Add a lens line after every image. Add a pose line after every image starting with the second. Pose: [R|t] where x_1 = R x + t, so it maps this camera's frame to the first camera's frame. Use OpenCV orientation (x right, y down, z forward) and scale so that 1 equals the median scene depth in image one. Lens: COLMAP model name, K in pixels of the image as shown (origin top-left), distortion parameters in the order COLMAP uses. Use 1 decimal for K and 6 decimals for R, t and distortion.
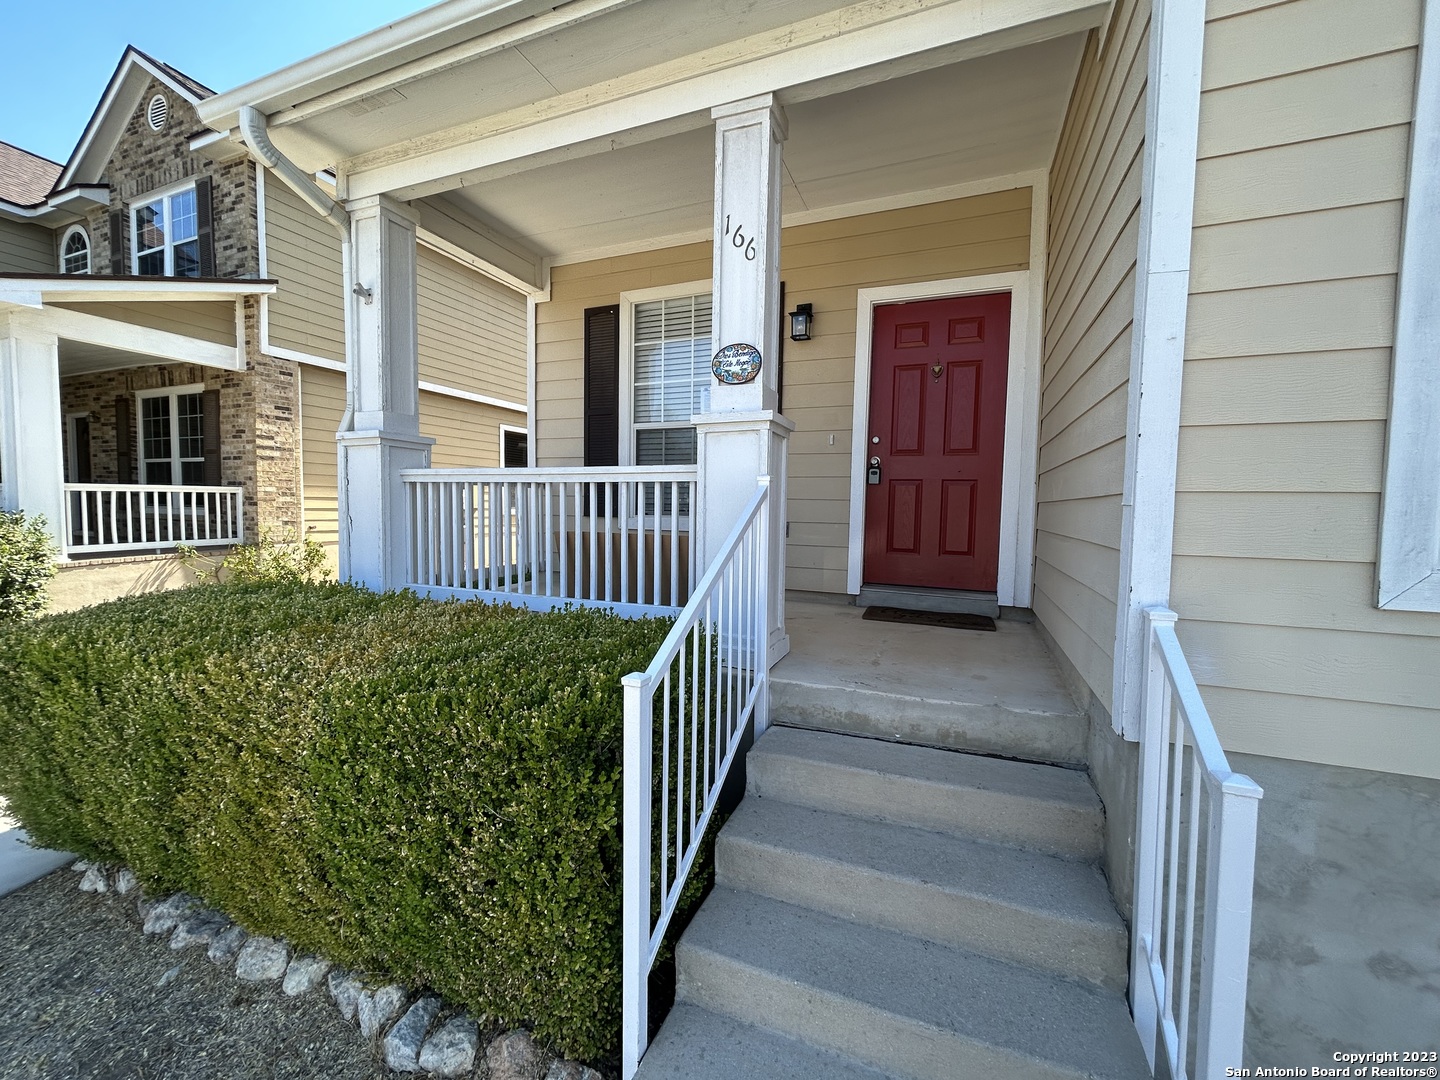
lens RADIAL K [[580.1, 0, 720.5], [0, 580.1, 536.6], [0, 0, 1]] dist [0.000550, -0.000326]
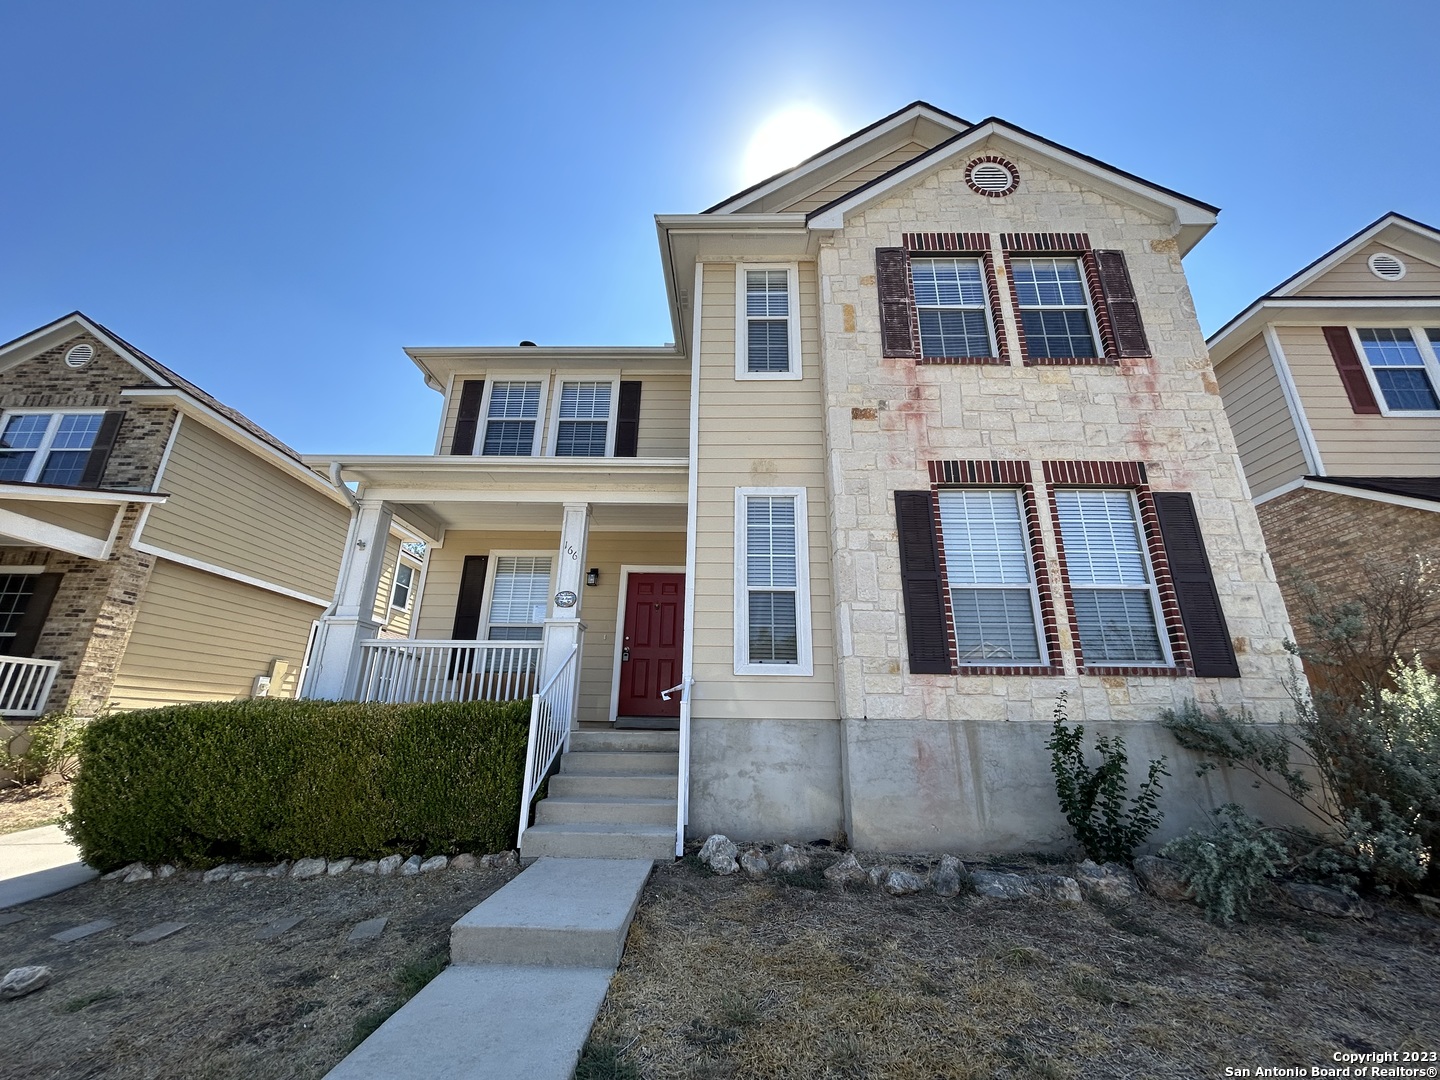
lens RADIAL K [[580.1, 0, 719.8], [0, 580.1, 536.6], [0, 0, 1]] dist [0.000550, -0.000326]
pose [[0.932541, 0.112578, 0.343066, -0.078026], [0.019959, 0.932625, -0.360295, 0.116297], [-0.360513, 0.342837, 0.867464, -0.479270]]
